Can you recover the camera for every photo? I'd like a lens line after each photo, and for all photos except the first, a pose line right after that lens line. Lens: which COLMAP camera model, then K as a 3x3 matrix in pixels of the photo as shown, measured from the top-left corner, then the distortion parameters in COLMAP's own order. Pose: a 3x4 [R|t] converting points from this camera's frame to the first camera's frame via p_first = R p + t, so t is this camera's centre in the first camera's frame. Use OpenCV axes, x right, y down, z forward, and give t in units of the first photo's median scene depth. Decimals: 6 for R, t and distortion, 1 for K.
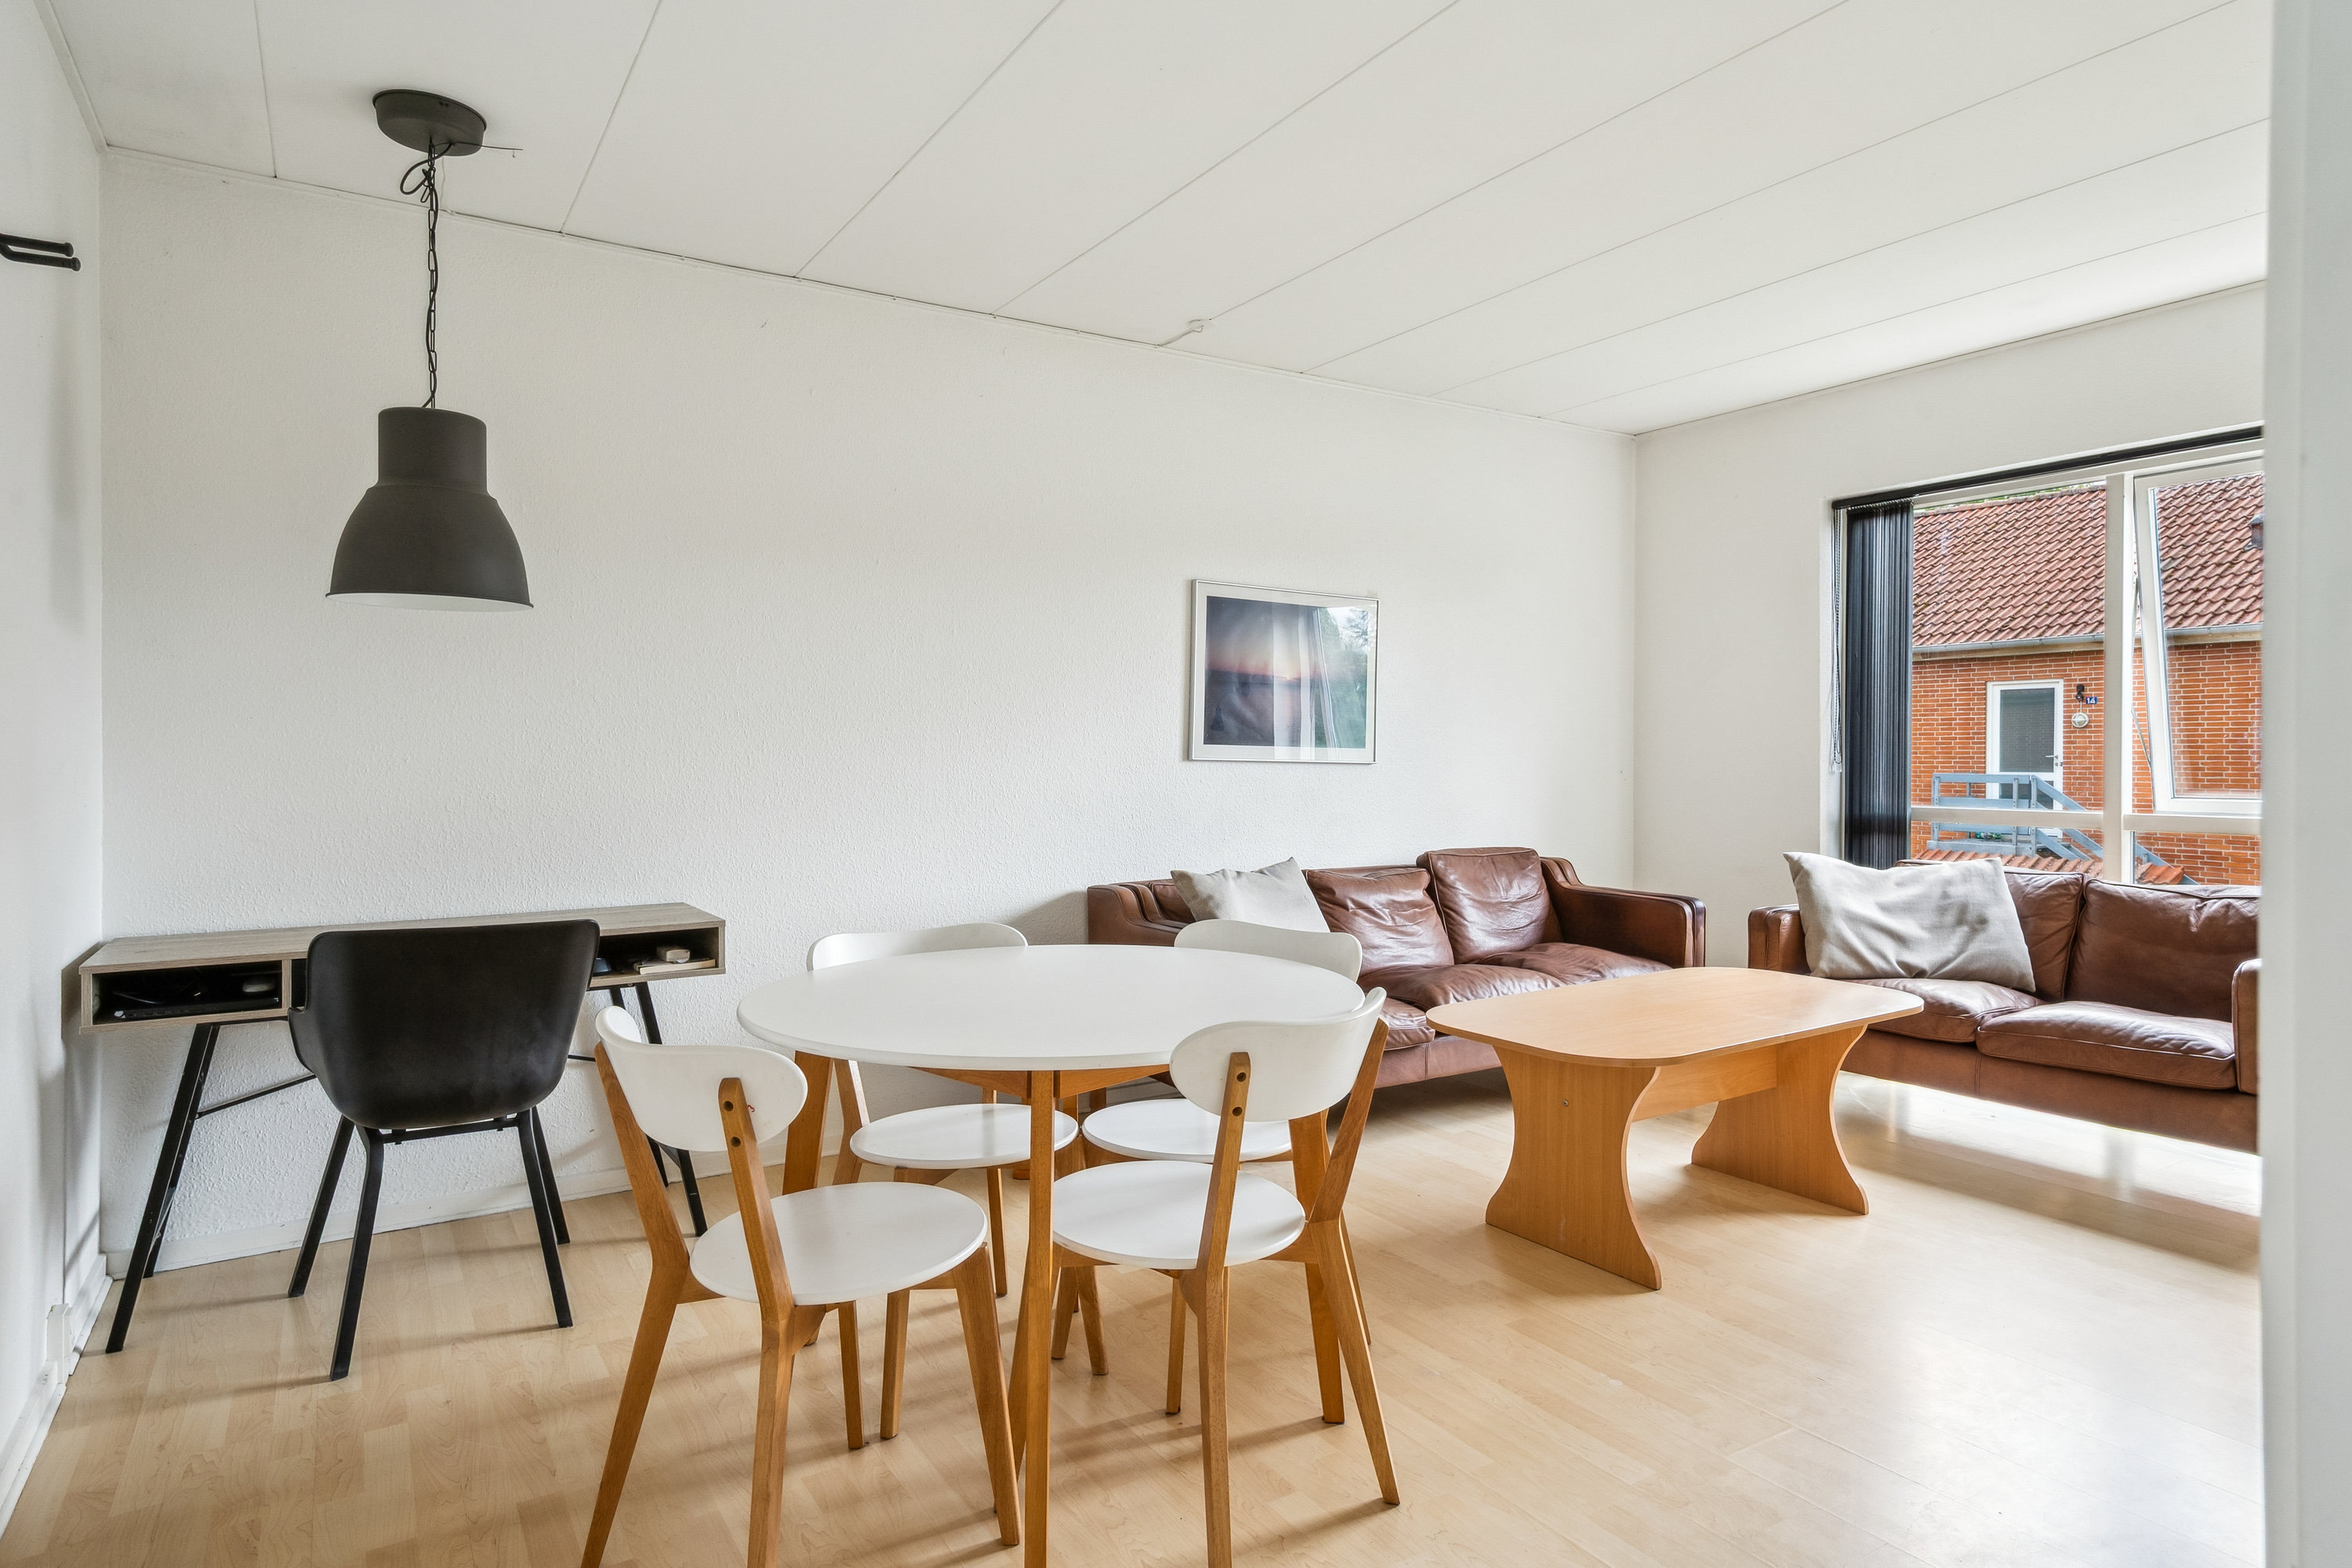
lens RADIAL K [[1324.3, 0, 1184.3], [0, 1324.3, 770.9], [0, 0, 1]] dist [0.015817, 0.000783]
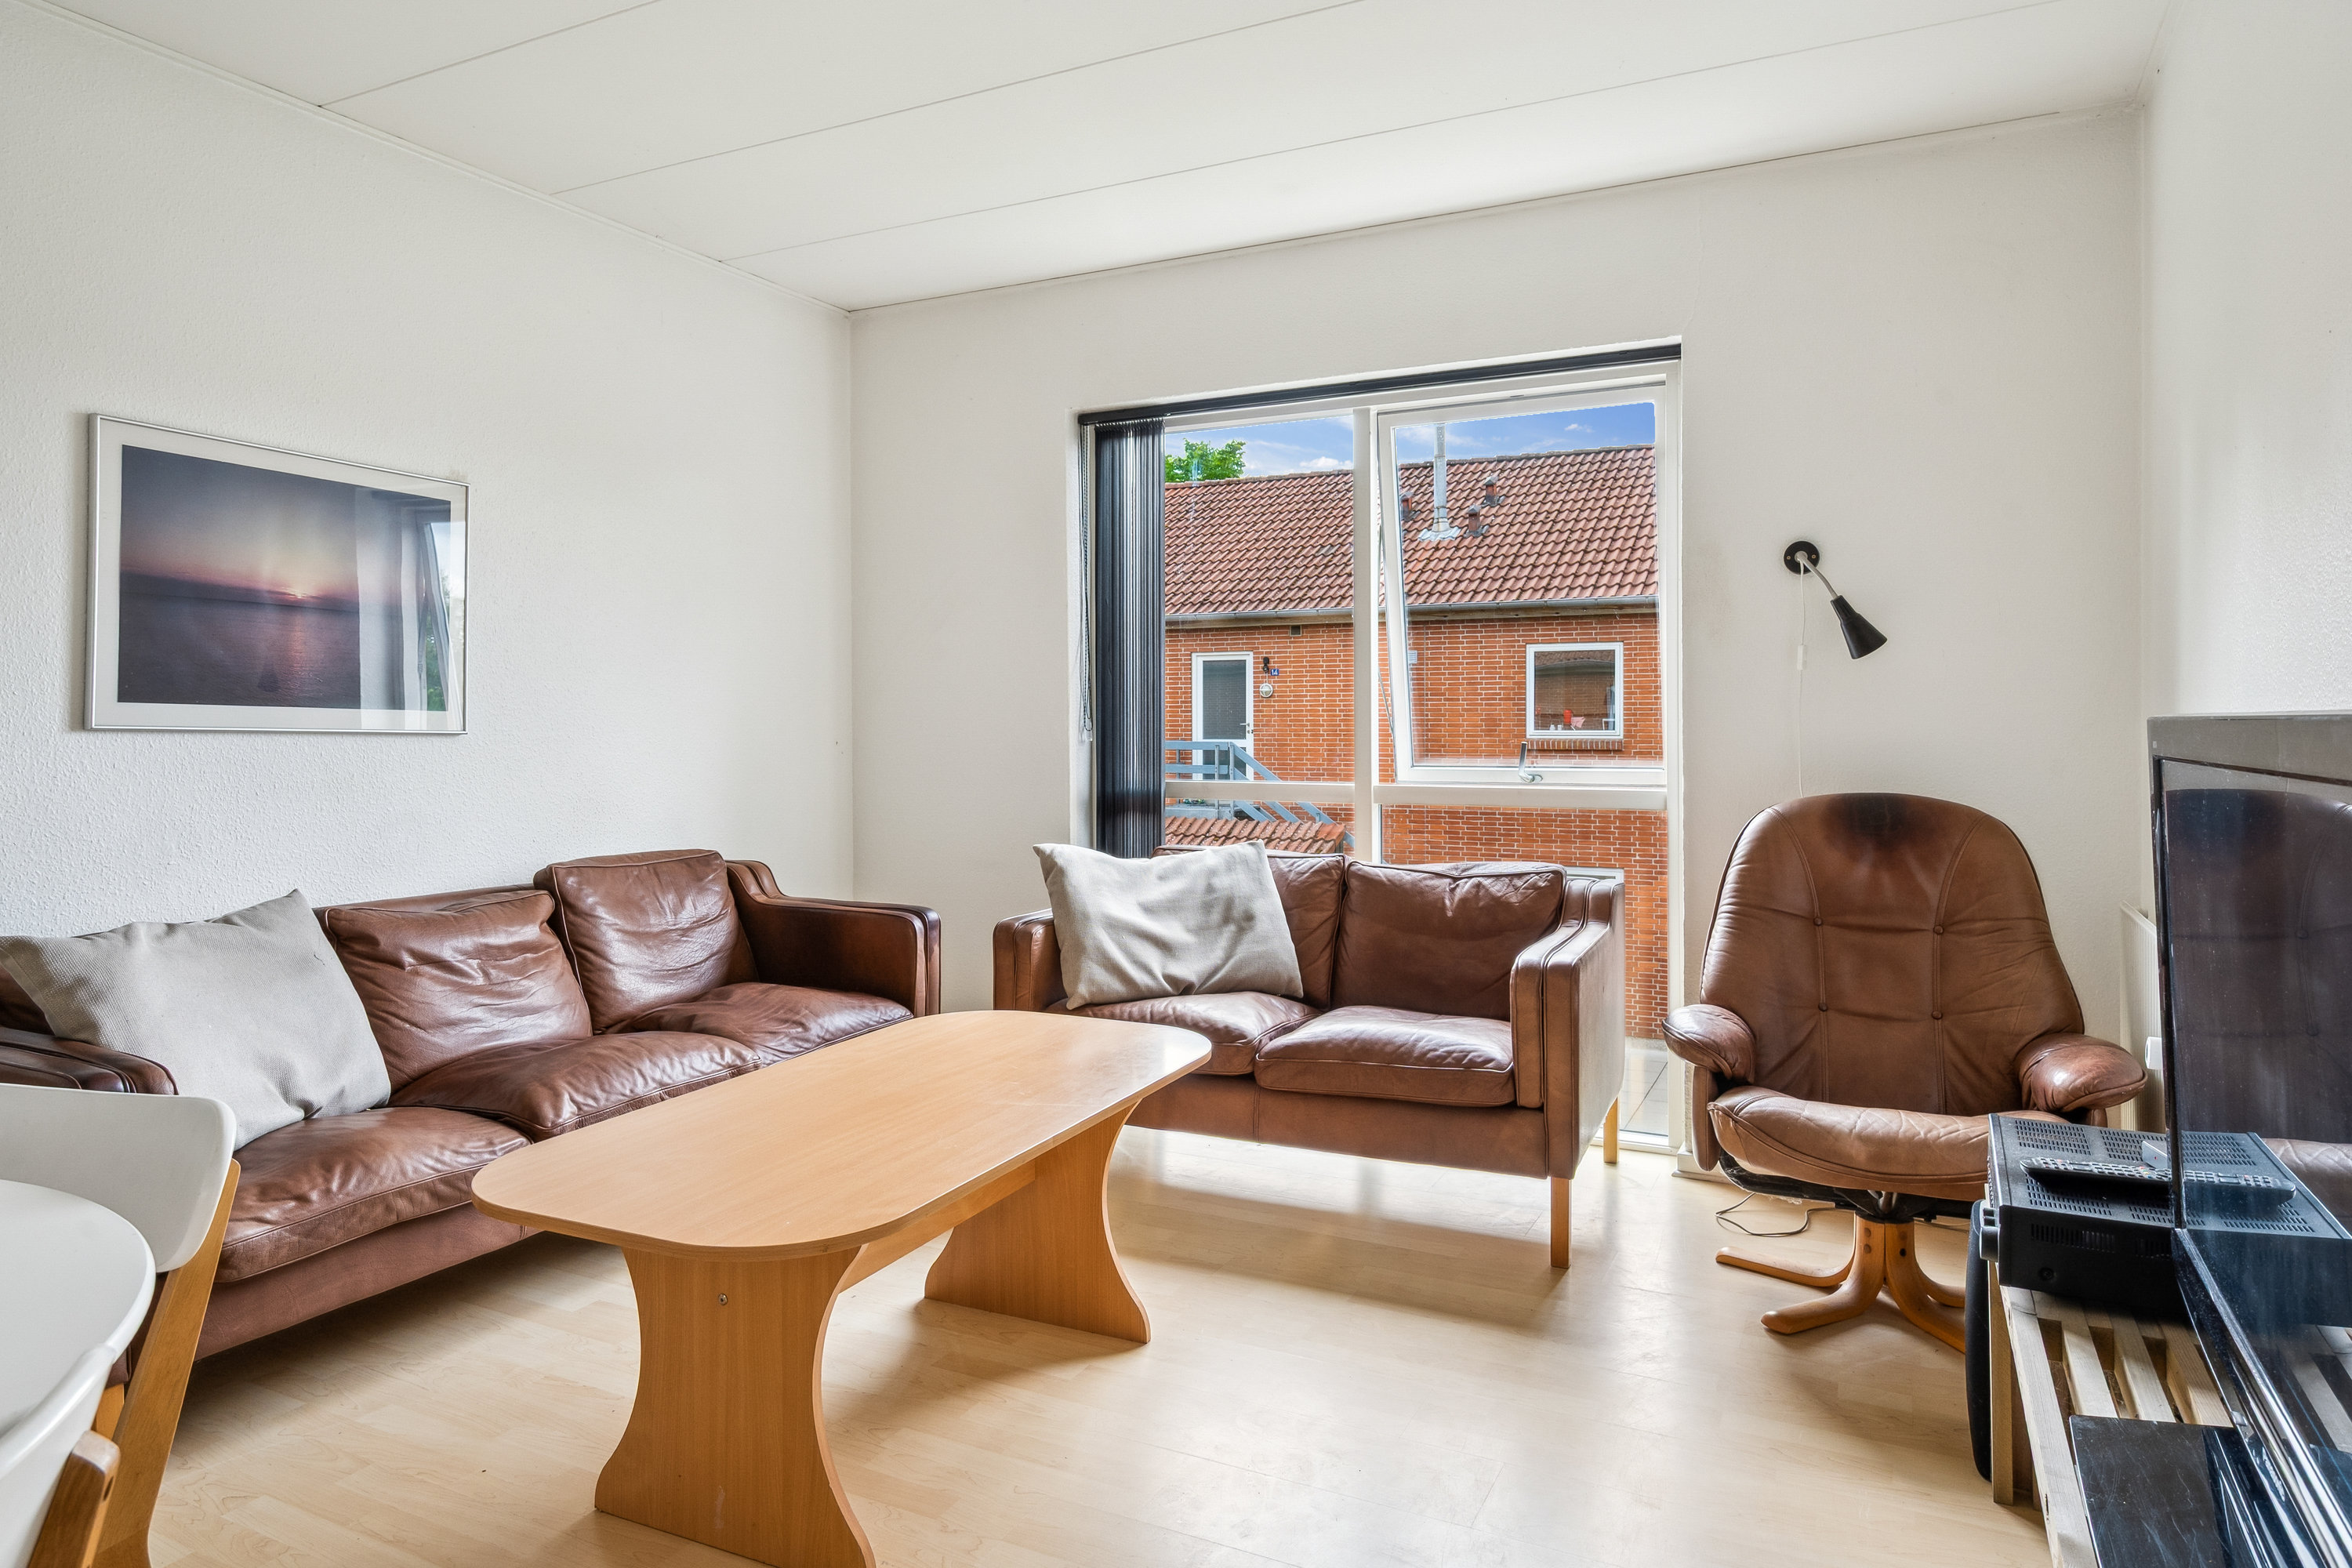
lens RADIAL K [[1438.5, 0, 1178.6], [0, 1438.5, 759.9], [0, 0, 1]] dist [-0.001016, 0.002144]
pose [[0.858263, -0.014642, 0.513001, 0.095417], [0.008033, 0.999854, 0.015098, -0.000761], [-0.513147, -0.008837, 0.858255, 0.241072]]
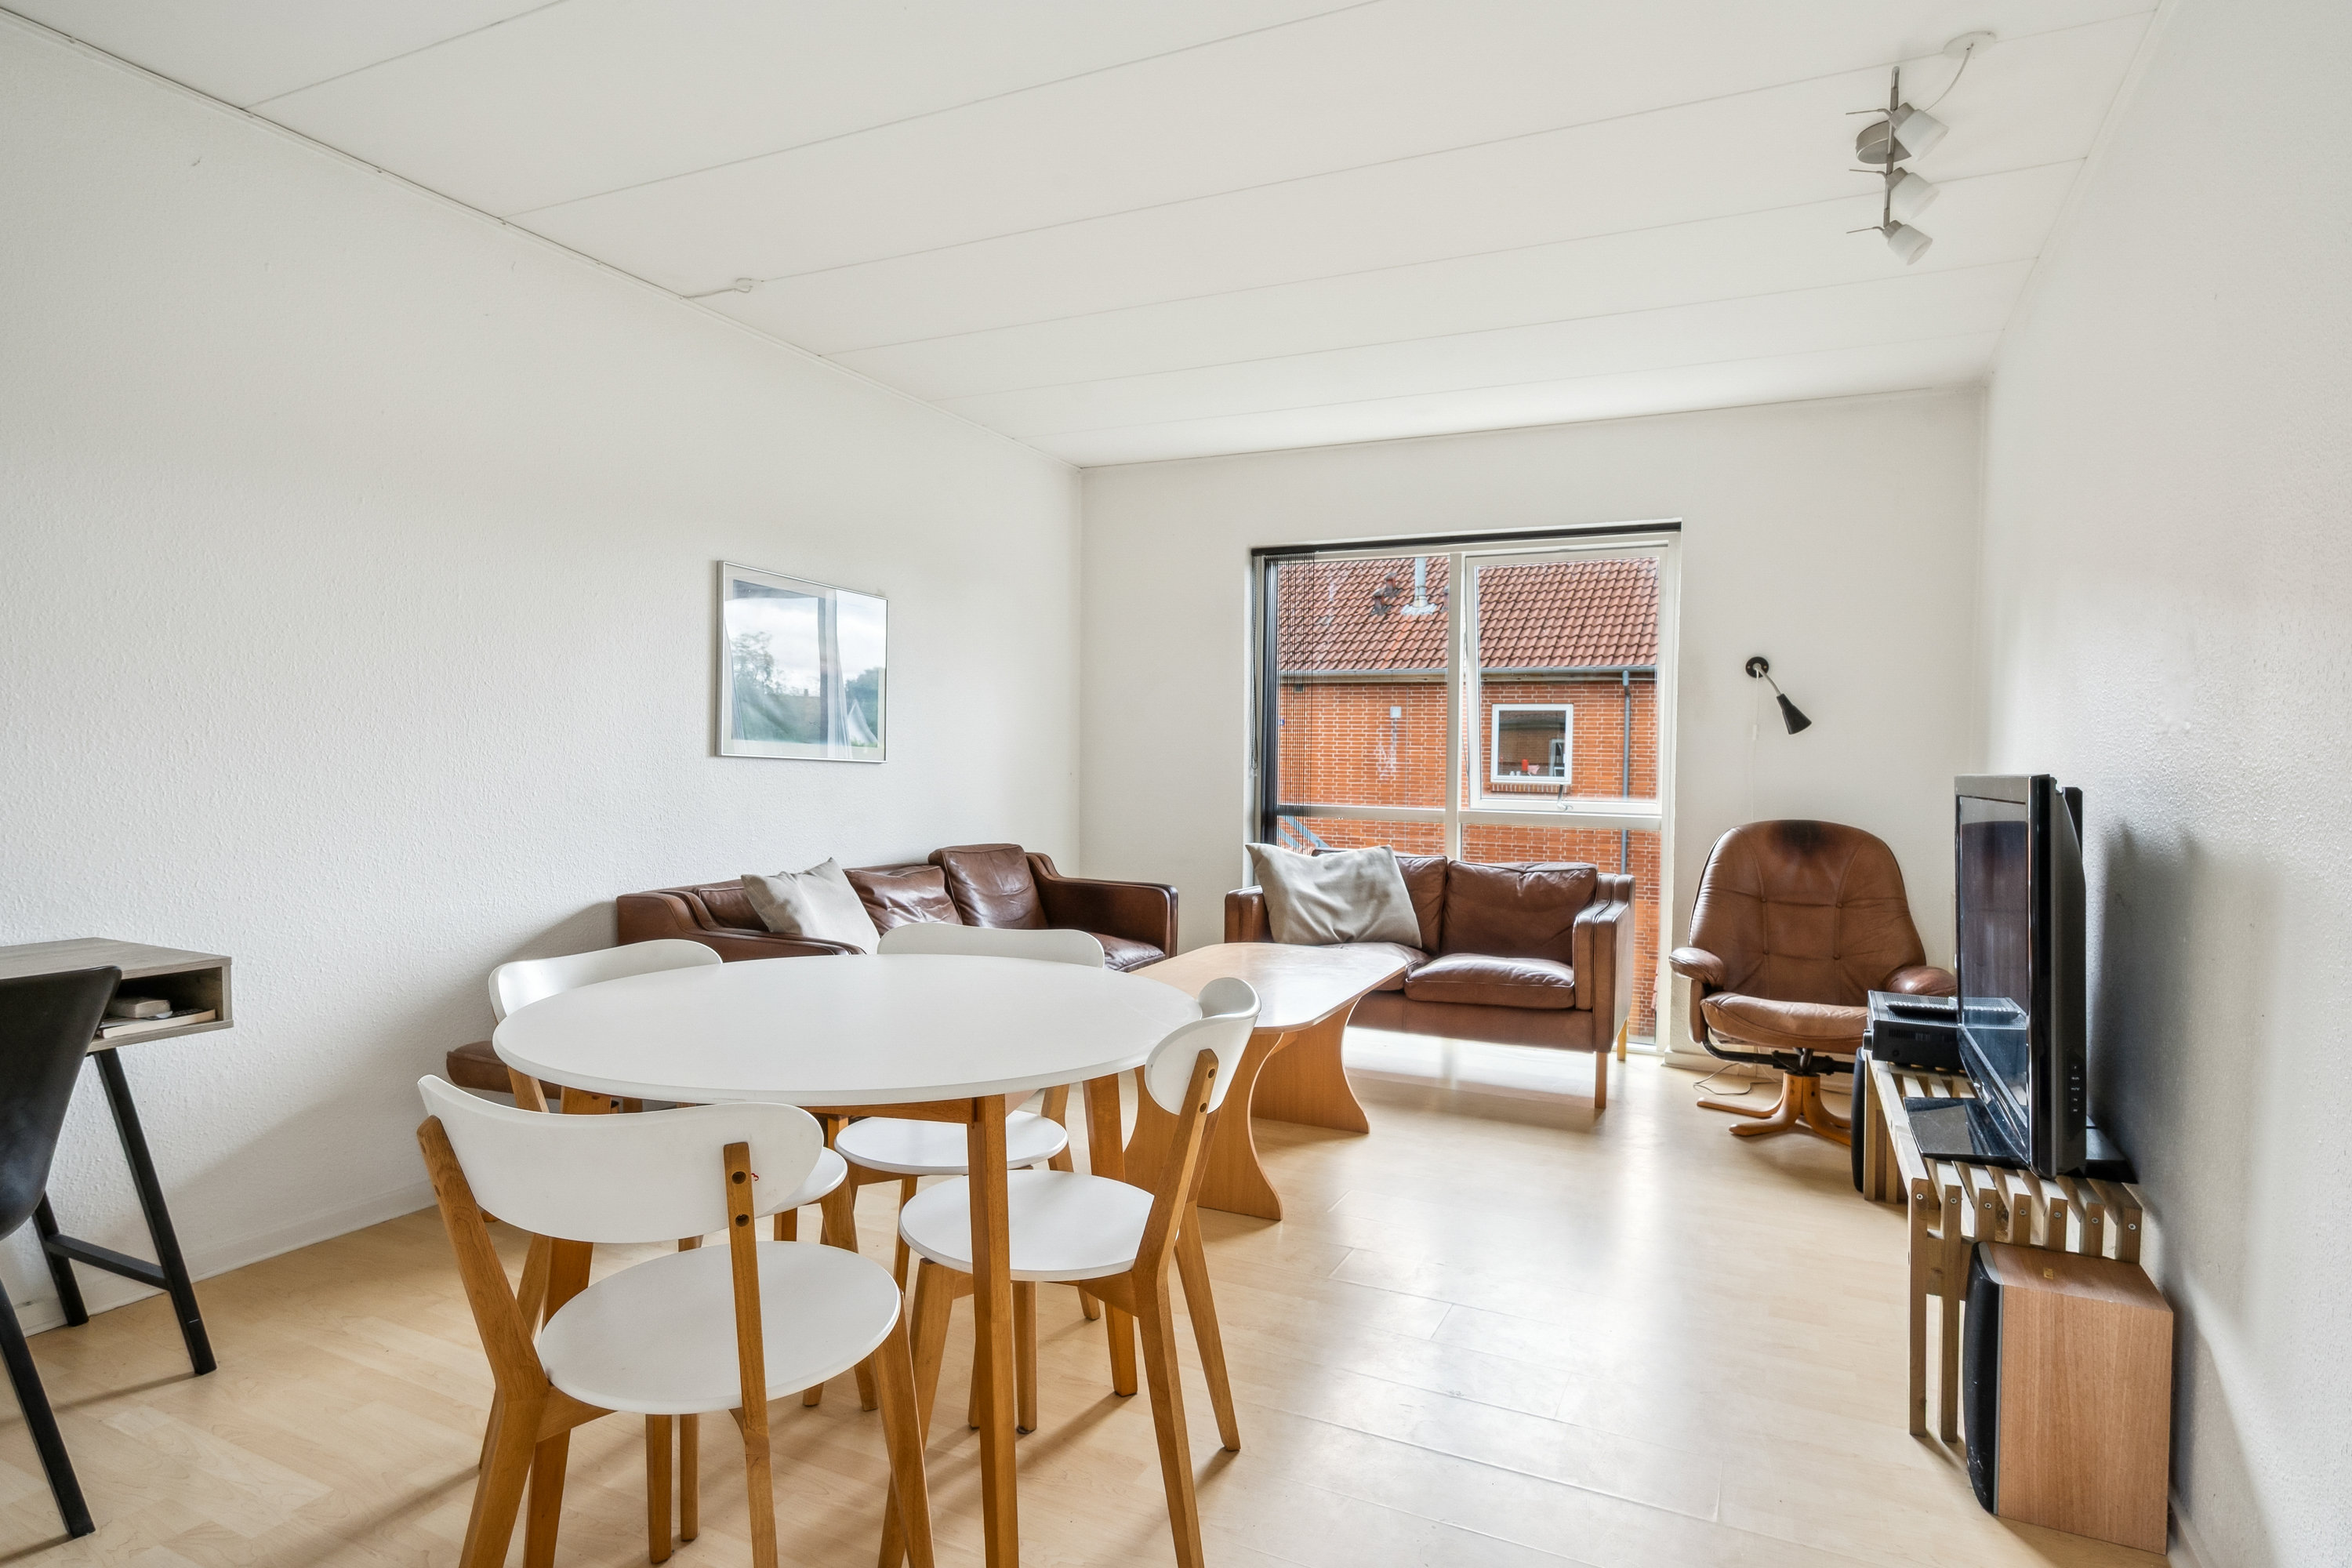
lens RADIAL K [[1258.1, 0, 1185.9], [0, 1258.1, 822.5], [0, 0, 1]] dist [0.000490, 0.000006]
pose [[0.850398, -0.007970, 0.526079, -0.192080], [-0.013440, 0.999230, 0.036863, 0.001578], [-0.525968, -0.038419, 0.849636, 0.080050]]
